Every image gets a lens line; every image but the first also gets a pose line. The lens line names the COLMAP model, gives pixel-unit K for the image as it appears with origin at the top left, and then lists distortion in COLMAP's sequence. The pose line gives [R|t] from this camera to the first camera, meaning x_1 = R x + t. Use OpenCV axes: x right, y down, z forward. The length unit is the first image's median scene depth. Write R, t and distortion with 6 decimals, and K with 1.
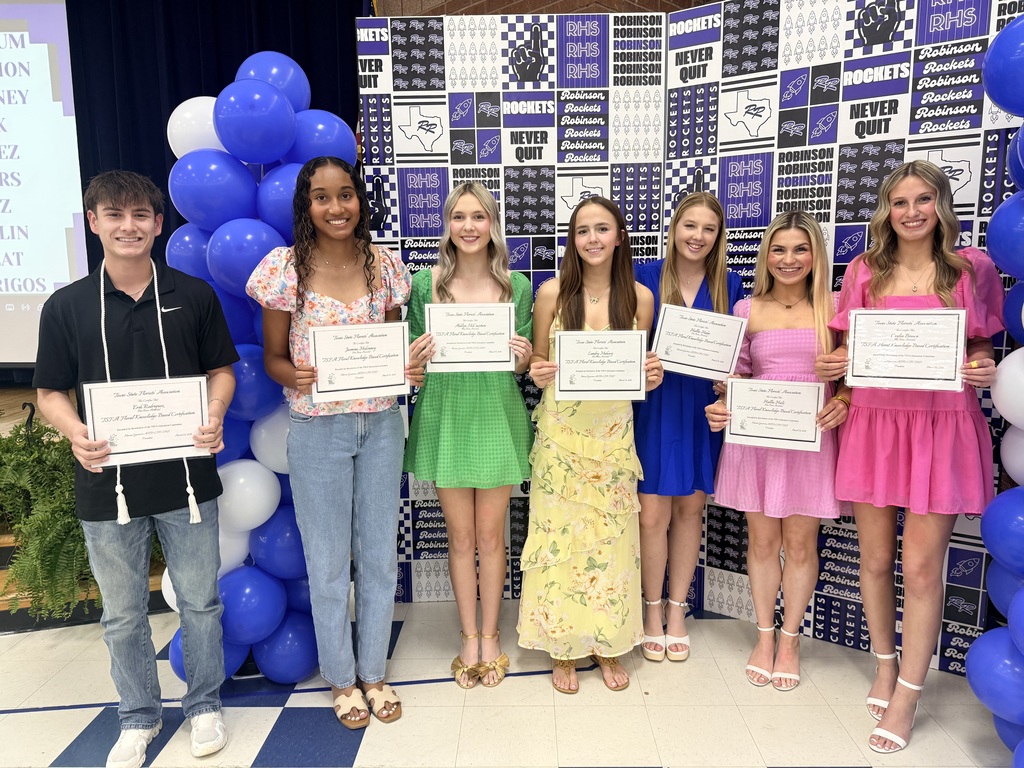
lens RADIAL K [[717.0, 0, 515.7], [0, 717.0, 387.1], [0, 0, 1]] dist [0.019569, -0.023073]
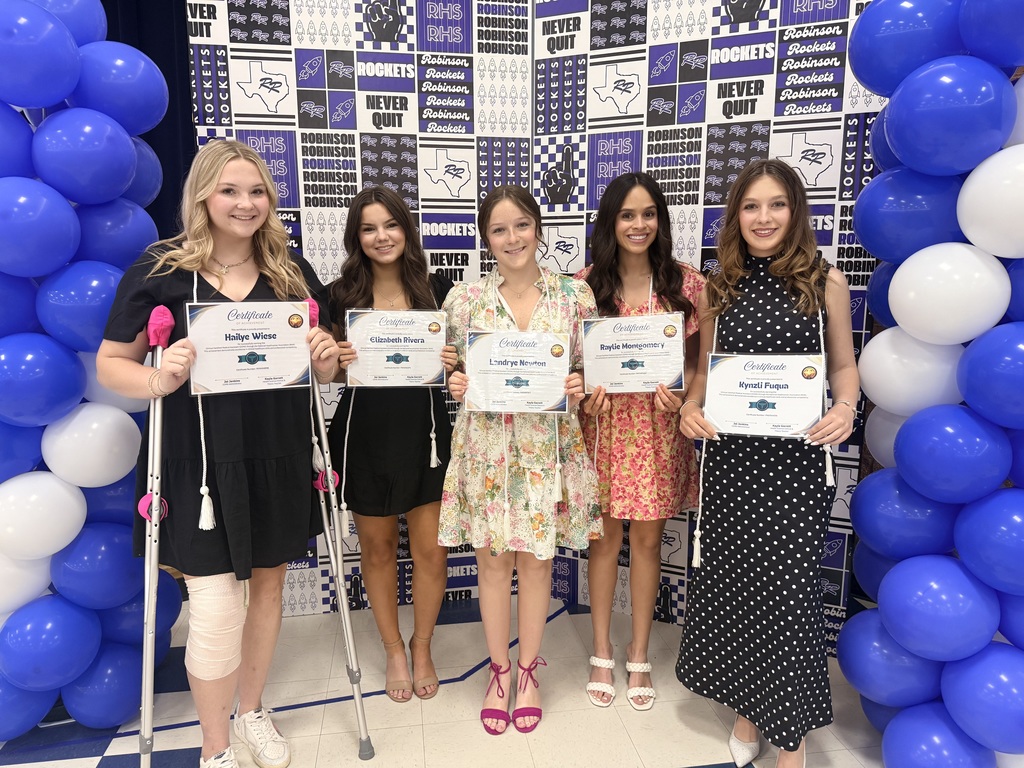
lens RADIAL K [[716.8, 0, 508.6], [0, 716.8, 382.8], [0, 0, 1]] dist [0.041970, -0.059160]
pose [[0.985414, -0.014387, 0.169564, 0.010481], [0.013461, 0.999888, 0.006612, 0.004046], [-0.169640, -0.004233, 0.985497, 0.069792]]
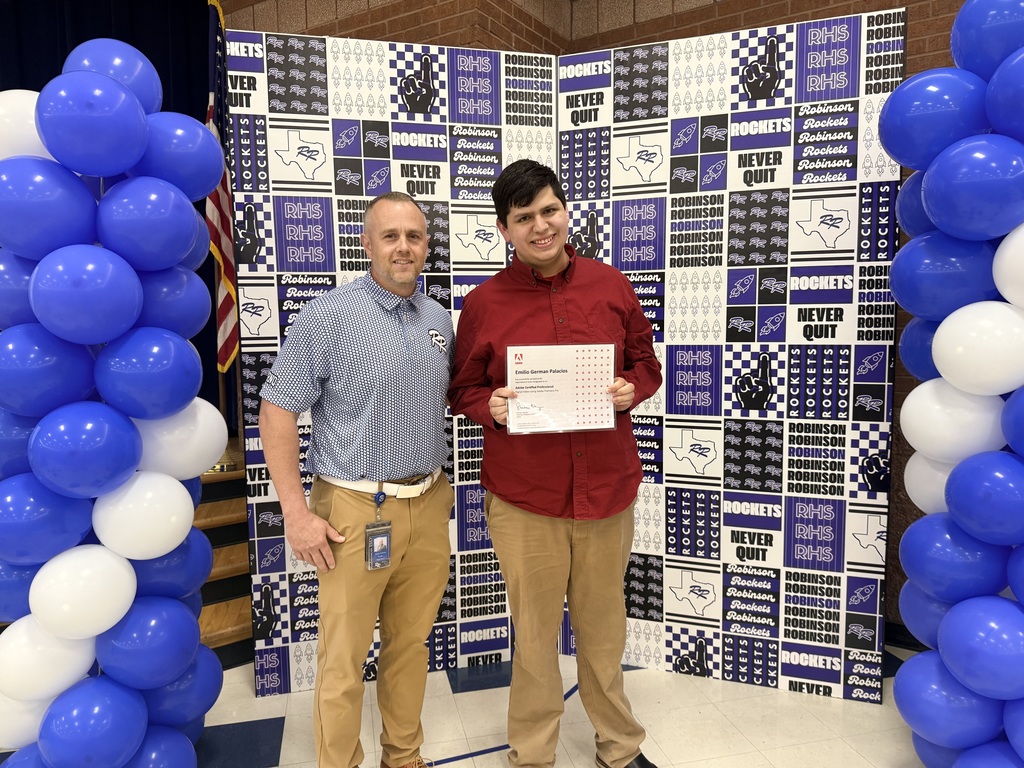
lens RADIAL K [[716.8, 0, 508.6], [0, 716.8, 382.8], [0, 0, 1]] dist [0.041970, -0.059160]
pose [[0.970052, -0.019021, 0.242149, -0.105502], [0.036477, 0.997031, -0.067809, -0.002314], [-0.240141, 0.074612, 0.967866, 0.080778]]
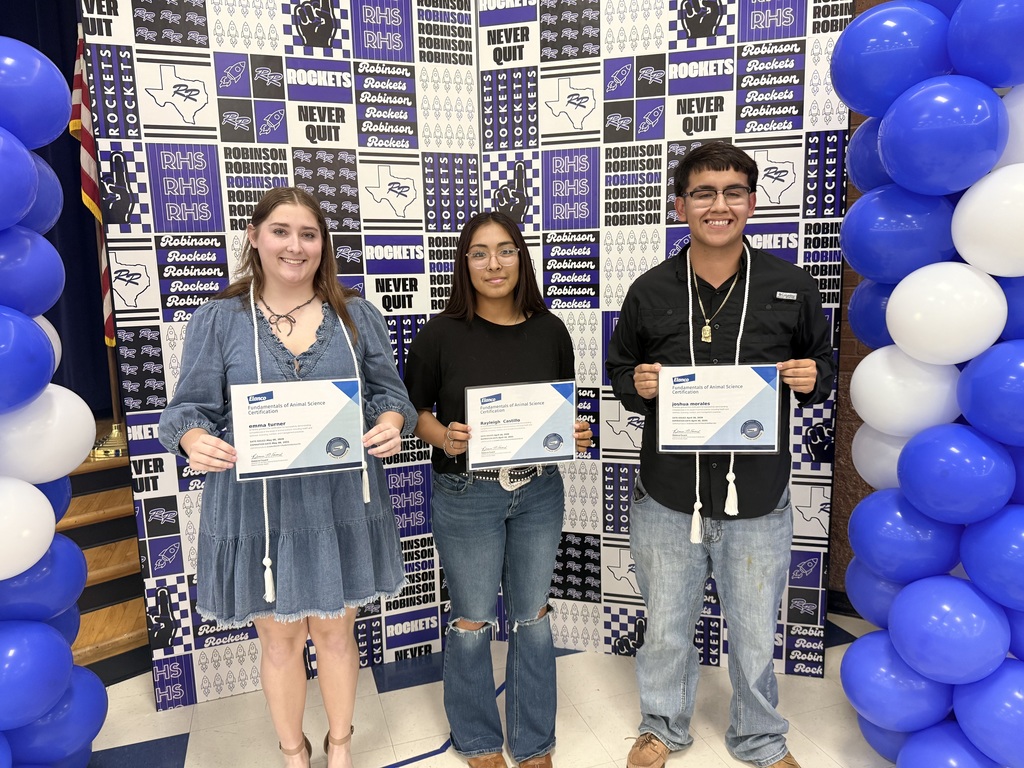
lens RADIAL K [[716.8, 0, 508.6], [0, 716.8, 382.8], [0, 0, 1]] dist [0.041970, -0.059160]
pose [[0.943156, -0.057478, 0.327342, -0.069434], [0.062205, 0.998055, -0.003980, -0.025686], [-0.326477, 0.024117, 0.944898, 0.161416]]
